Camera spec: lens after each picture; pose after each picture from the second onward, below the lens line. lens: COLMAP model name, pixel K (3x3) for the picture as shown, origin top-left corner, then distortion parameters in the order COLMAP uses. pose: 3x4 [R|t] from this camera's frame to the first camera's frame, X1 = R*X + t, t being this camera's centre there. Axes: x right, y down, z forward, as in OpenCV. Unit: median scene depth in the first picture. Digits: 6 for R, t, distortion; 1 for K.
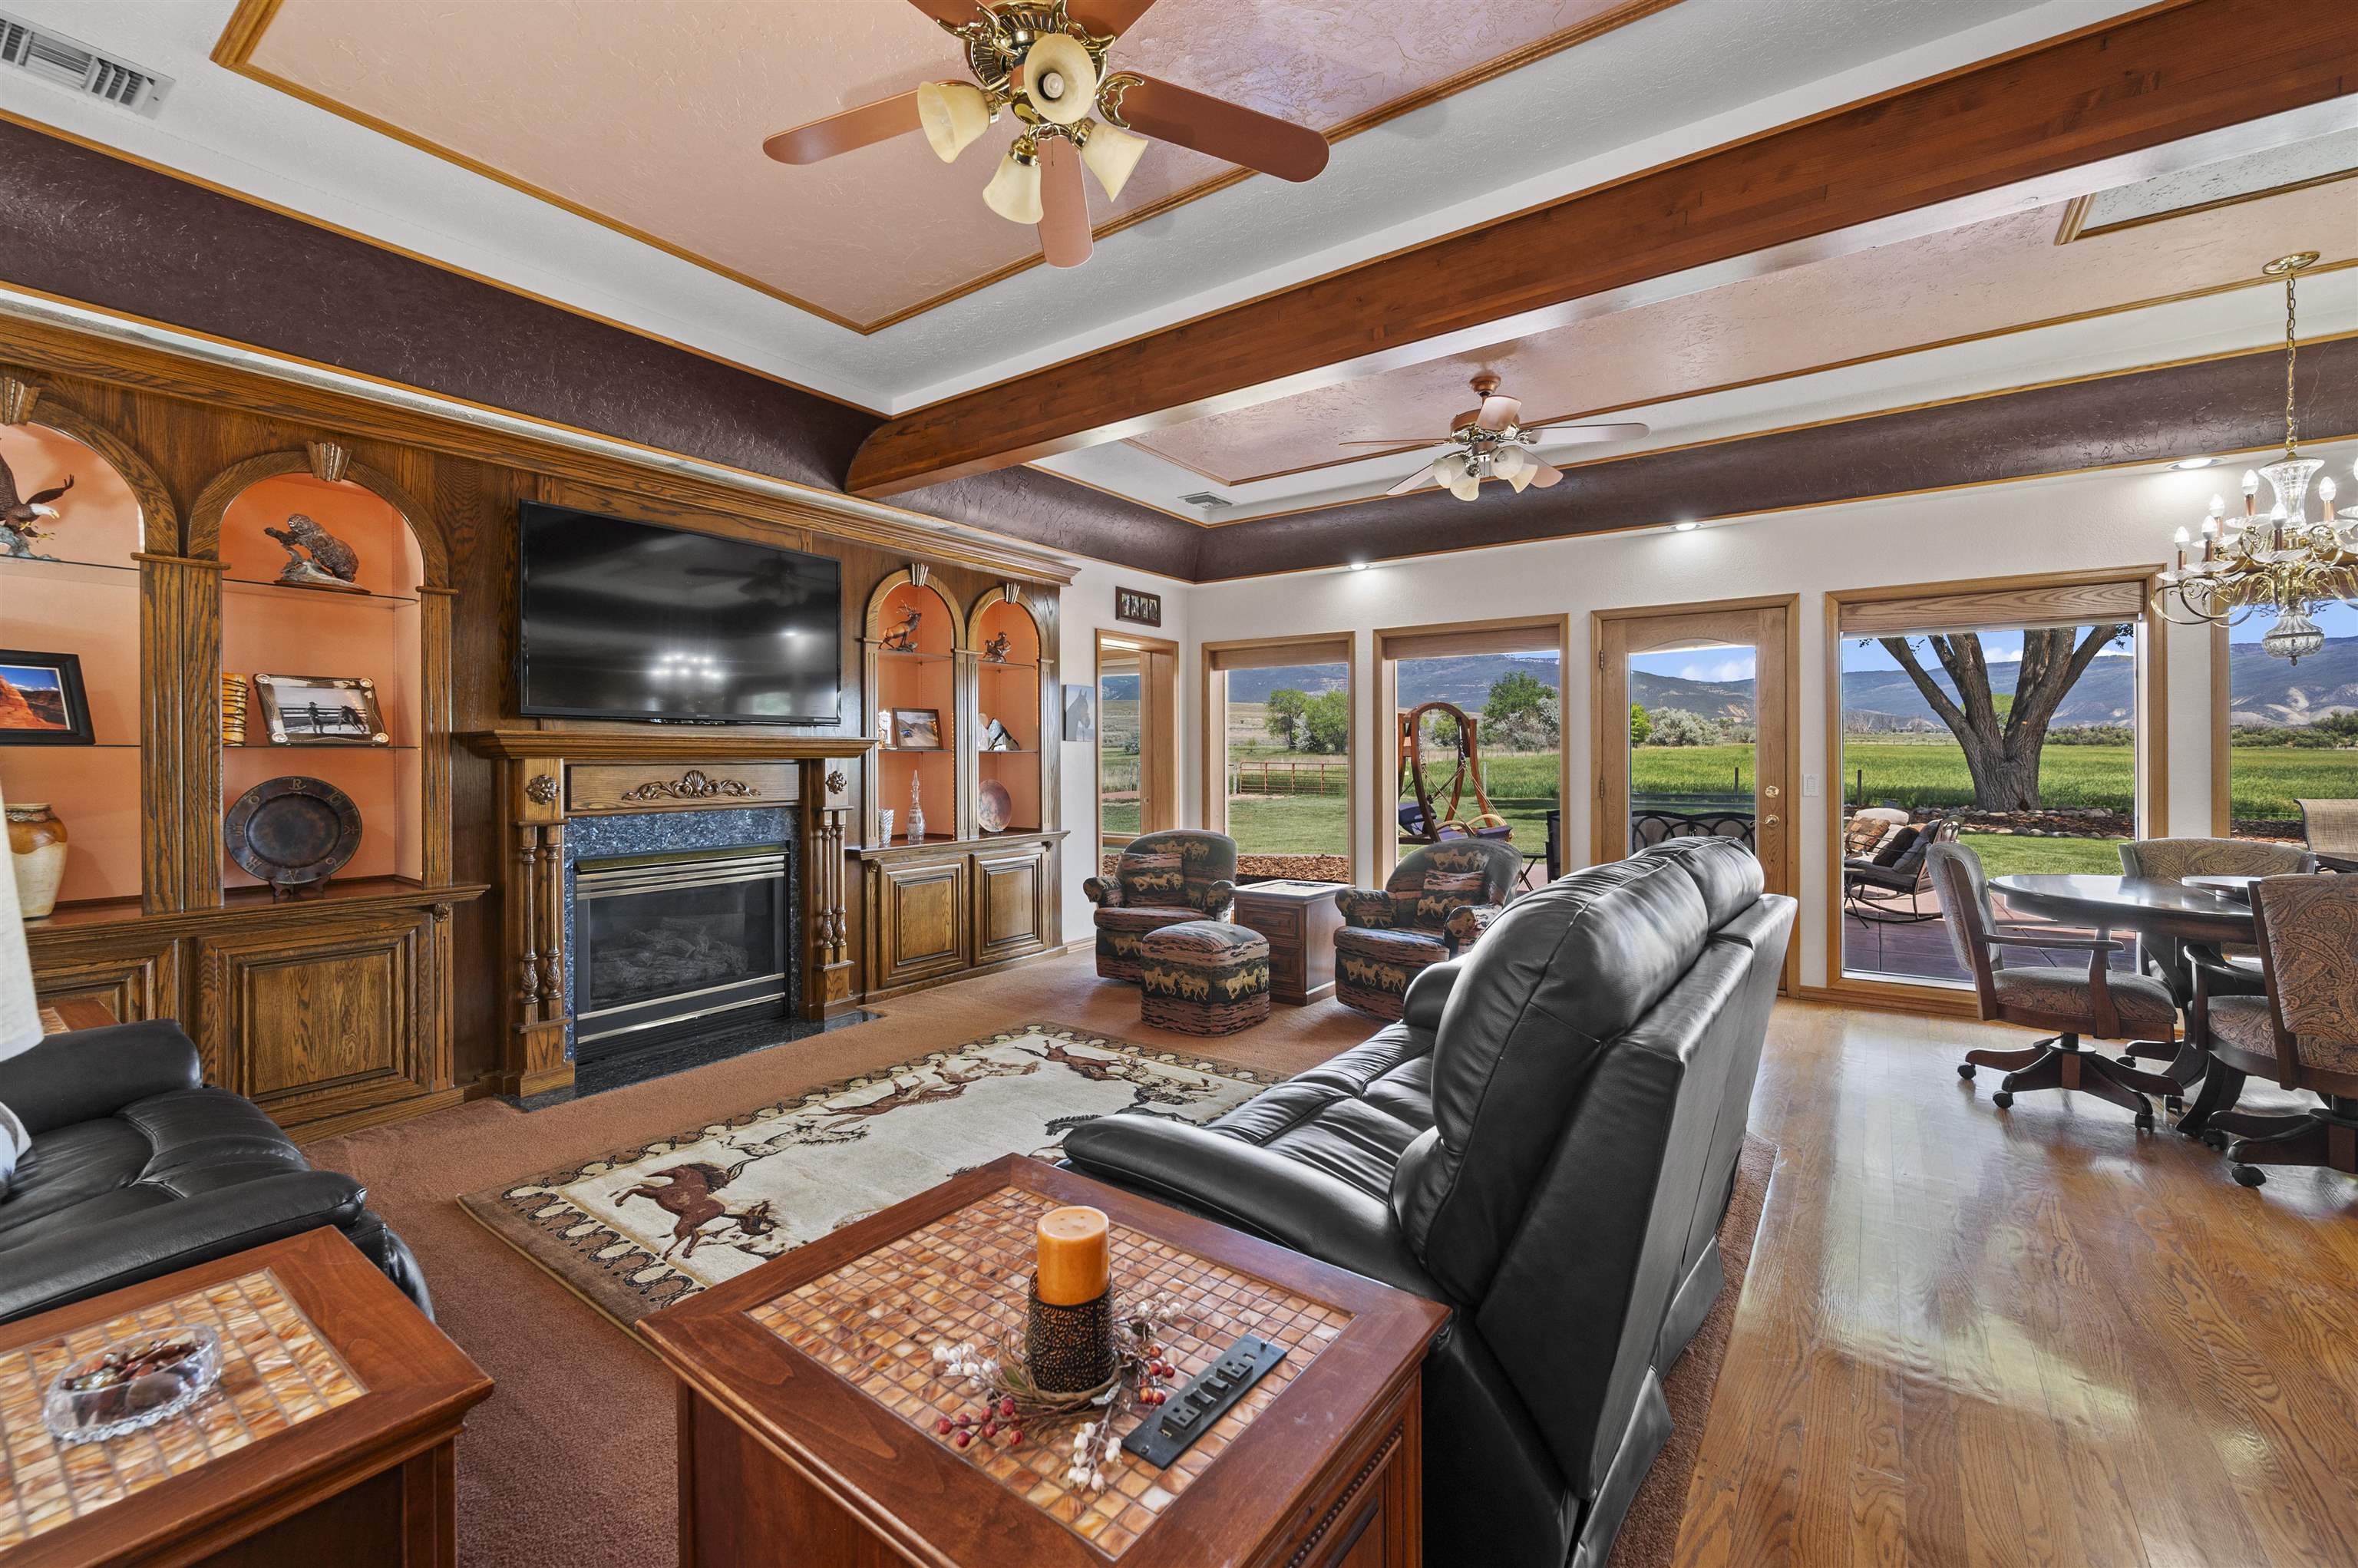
lens RADIAL K [[957.2, 0, 1173.4], [0, 957.2, 761.8], [0, 0, 1]] dist [-0.002042, -0.000100]
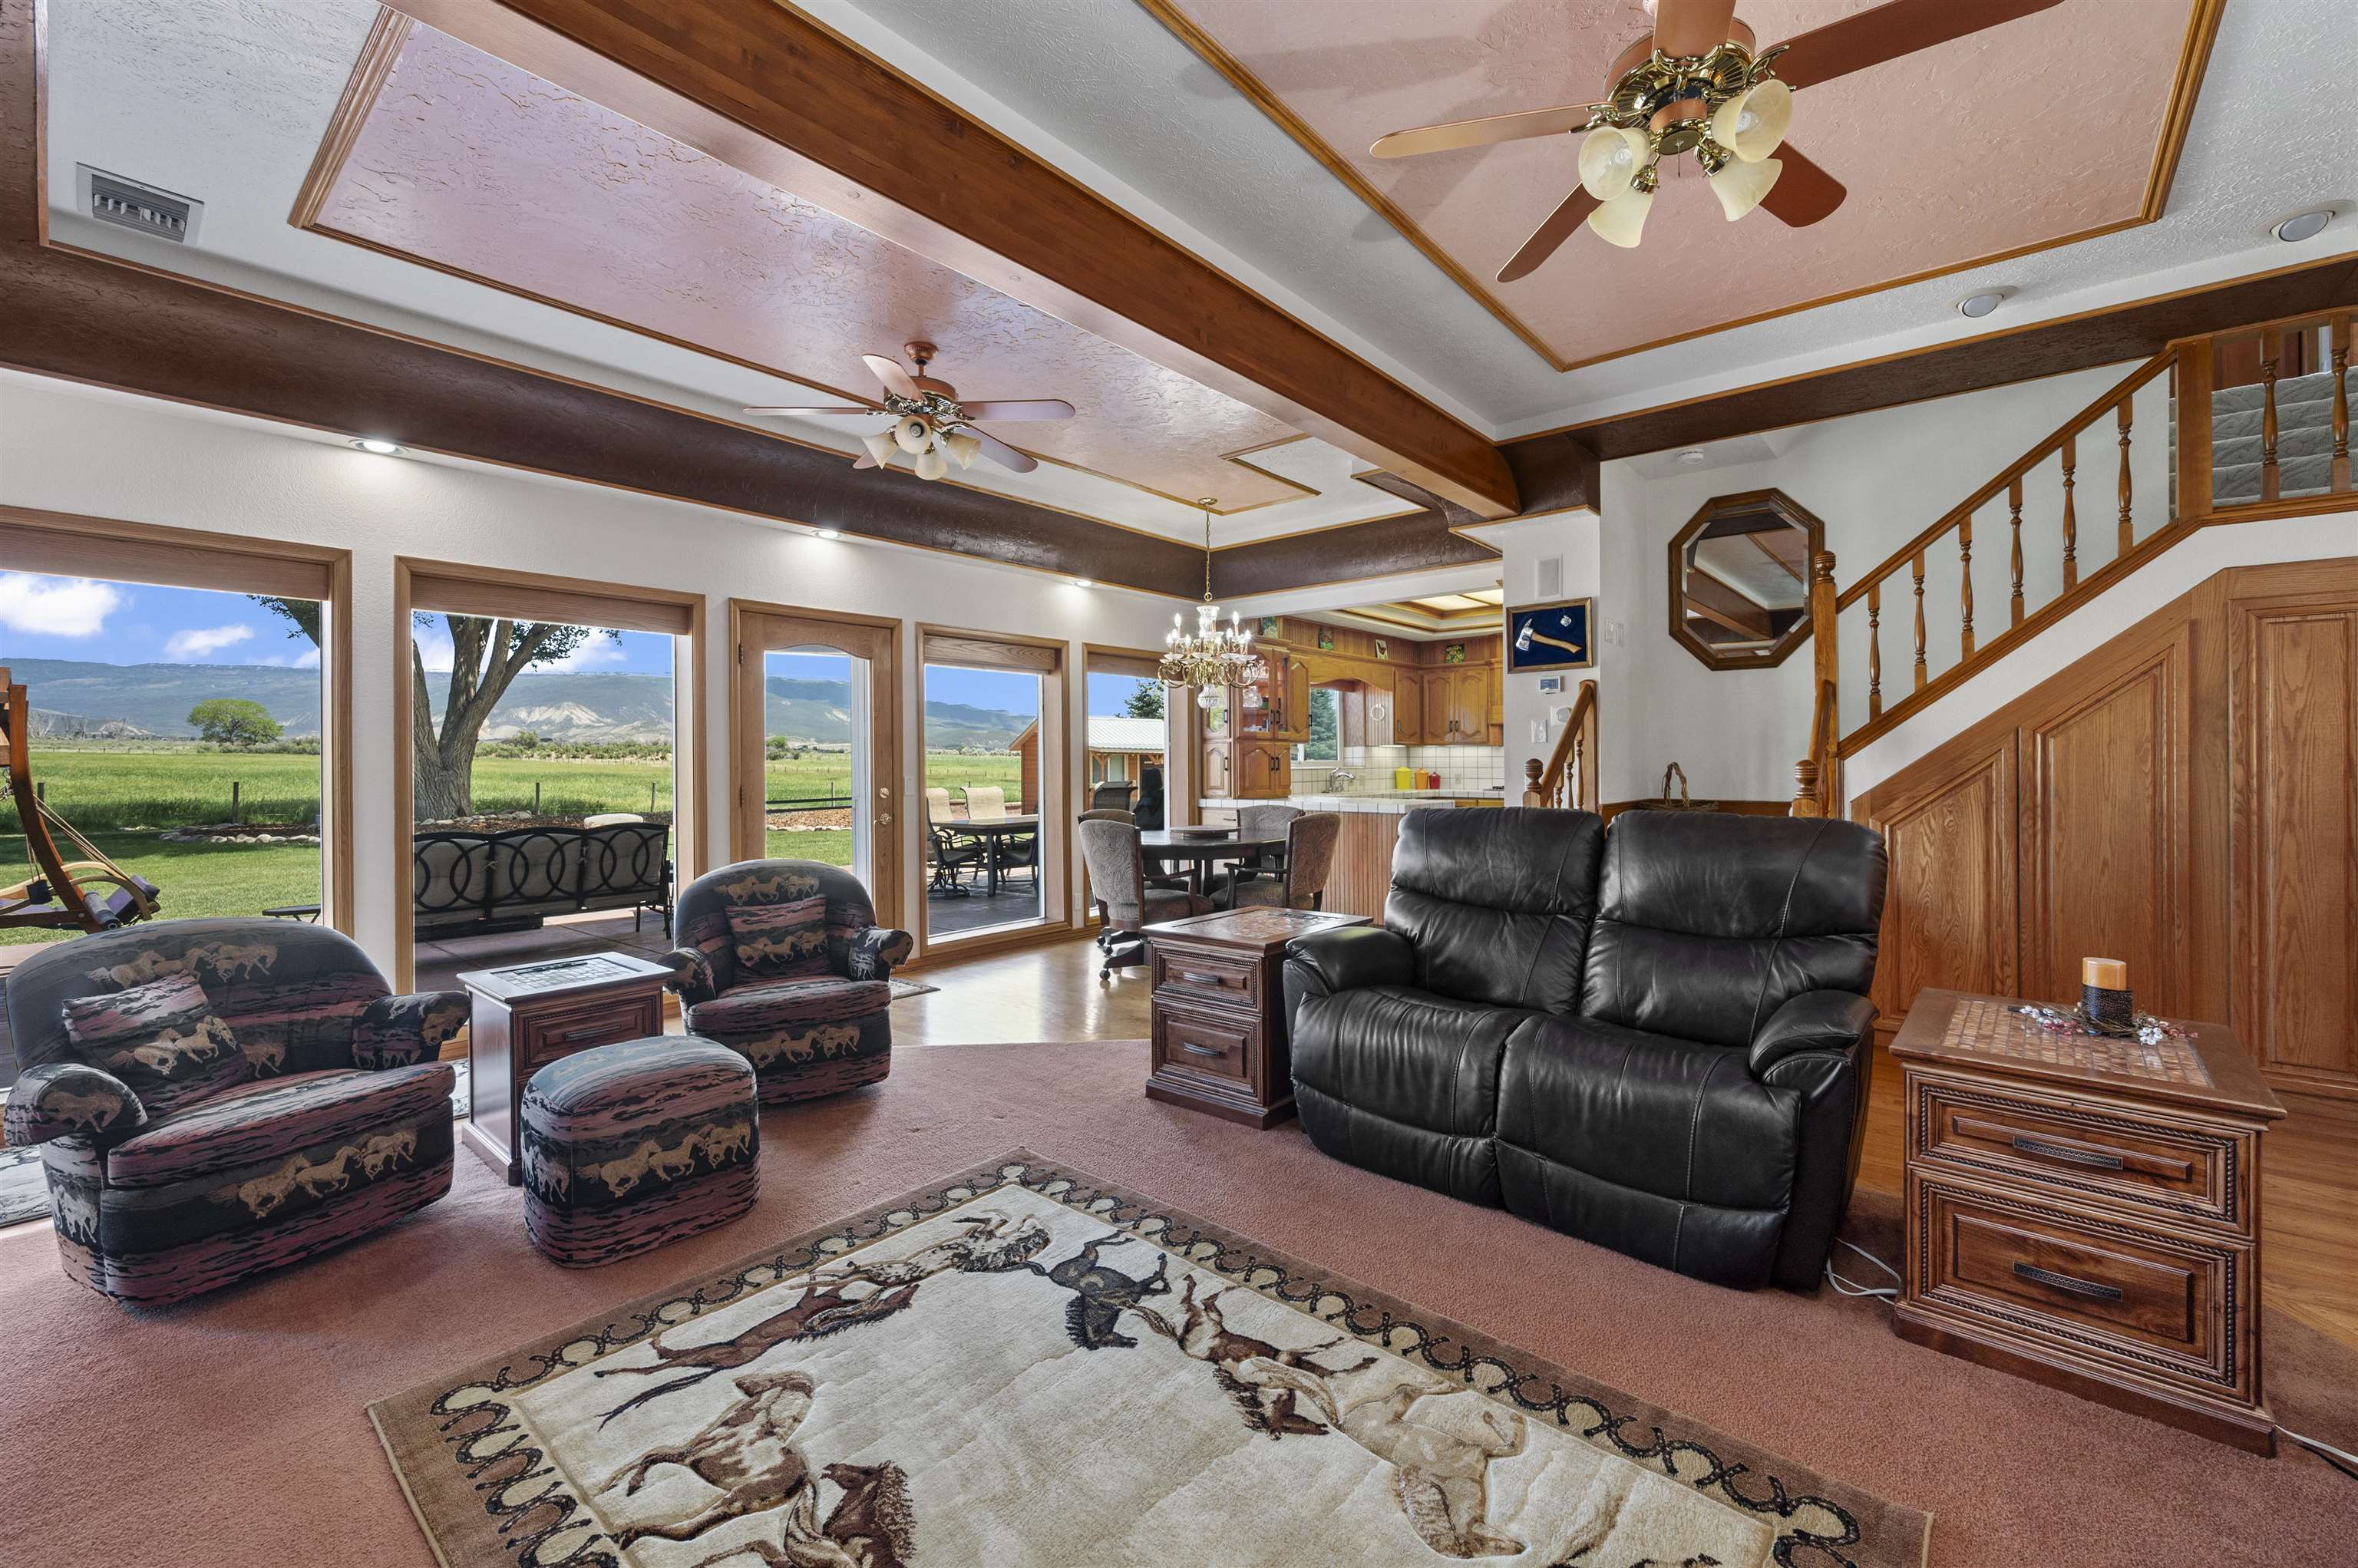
lens RADIAL K [[973.9, 0, 1187.3], [0, 973.9, 765.6], [0, 0, 1]] dist [0.000584, 0.000014]
pose [[0.068923, -0.002050, 0.997620, -0.618342], [0.008296, 0.999964, 0.001481, 0.000106], [-0.997587, 0.008174, 0.068938, 0.726818]]
